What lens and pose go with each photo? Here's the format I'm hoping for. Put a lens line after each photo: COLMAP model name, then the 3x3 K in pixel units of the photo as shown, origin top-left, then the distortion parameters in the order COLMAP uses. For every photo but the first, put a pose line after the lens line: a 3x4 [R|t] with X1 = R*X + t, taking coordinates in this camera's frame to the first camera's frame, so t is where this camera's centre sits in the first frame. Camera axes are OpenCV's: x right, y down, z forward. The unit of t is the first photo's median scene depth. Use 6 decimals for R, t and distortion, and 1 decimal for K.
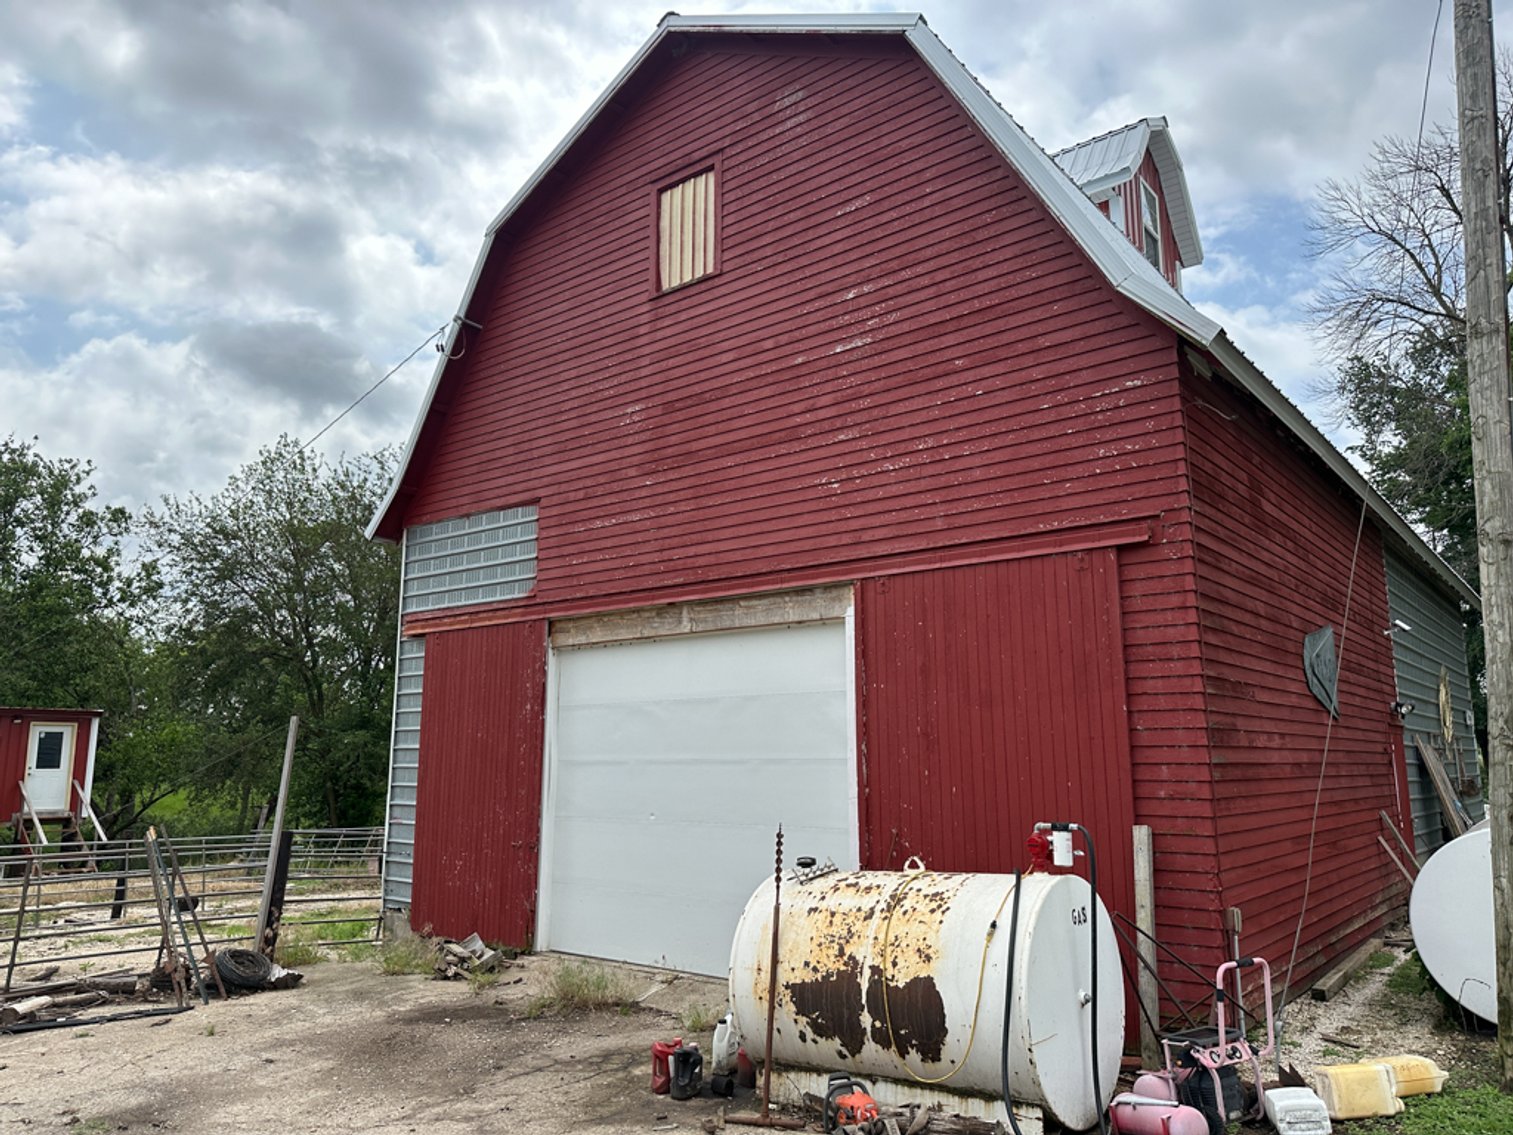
lens RADIAL K [[1059.0, 0, 789.9], [0, 1059.0, 538.1], [0, 0, 1]] dist [0.066972, -0.053683]
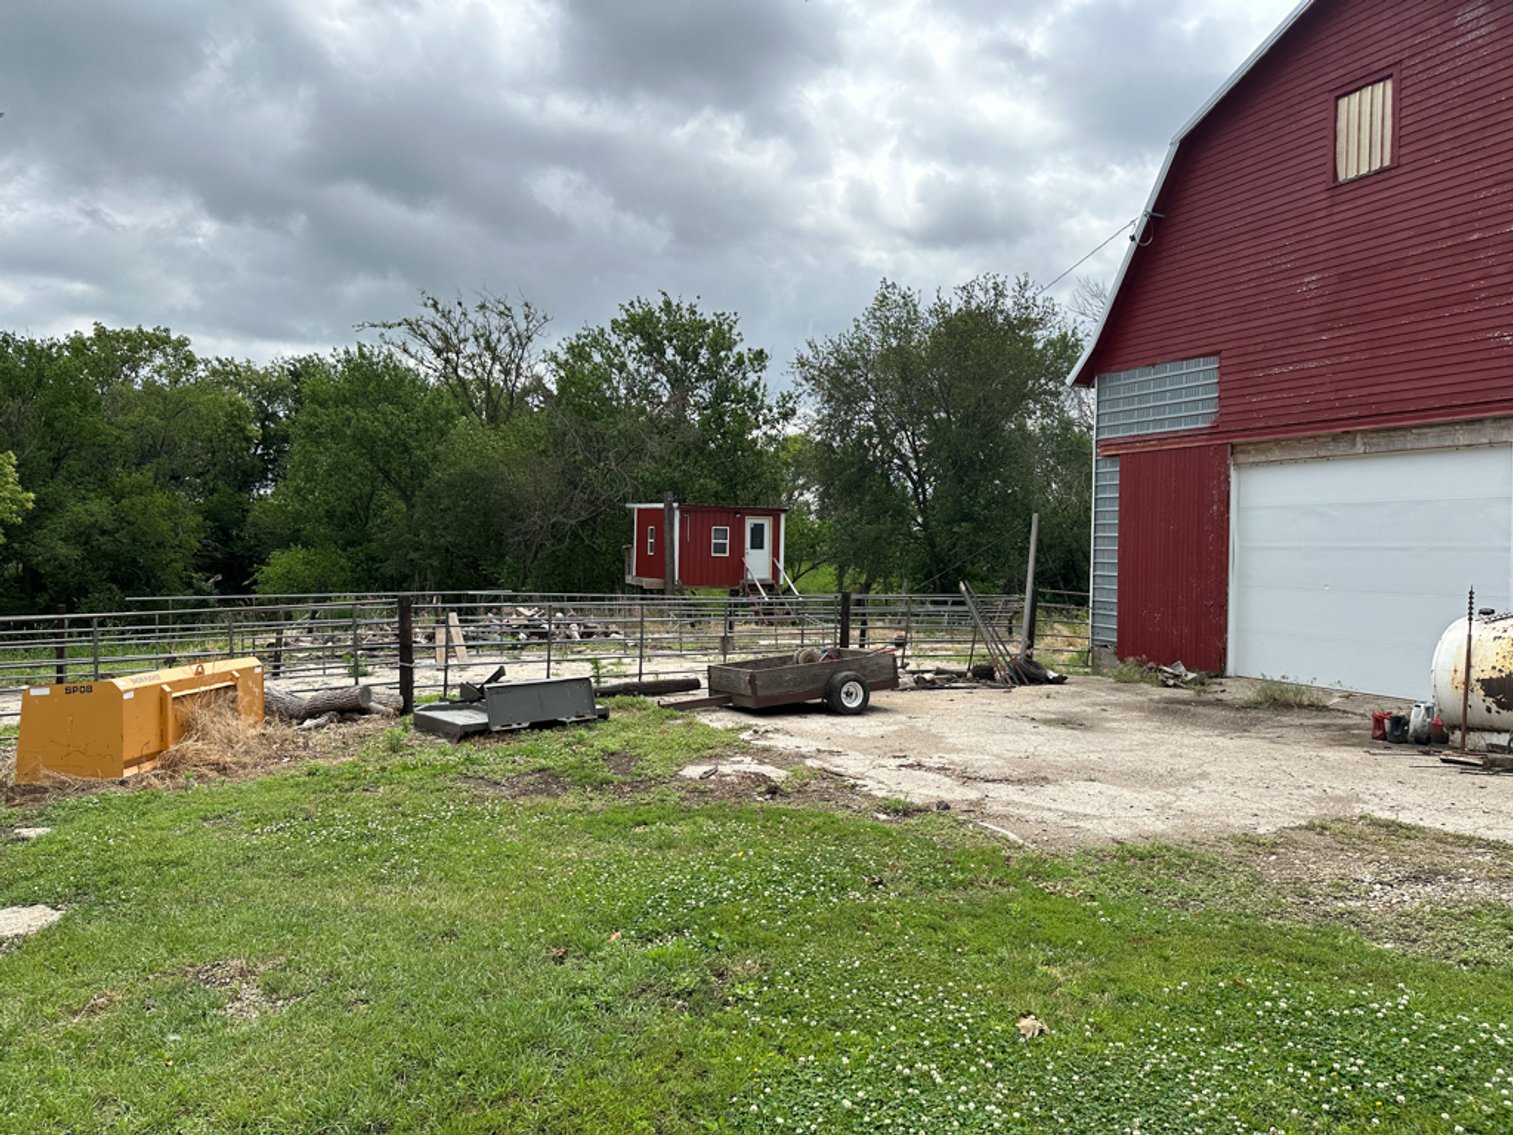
lens RADIAL K [[1038.3, 0, 756.5], [0, 1038.3, 567.5], [0, 0, 1]] dist [-0.023421, -0.005612]
pose [[0.870459, 0.025850, -0.491562, -0.112163], [0.080948, 0.977507, 0.194748, -0.078653], [0.485540, -0.209311, 0.848787, -0.463012]]
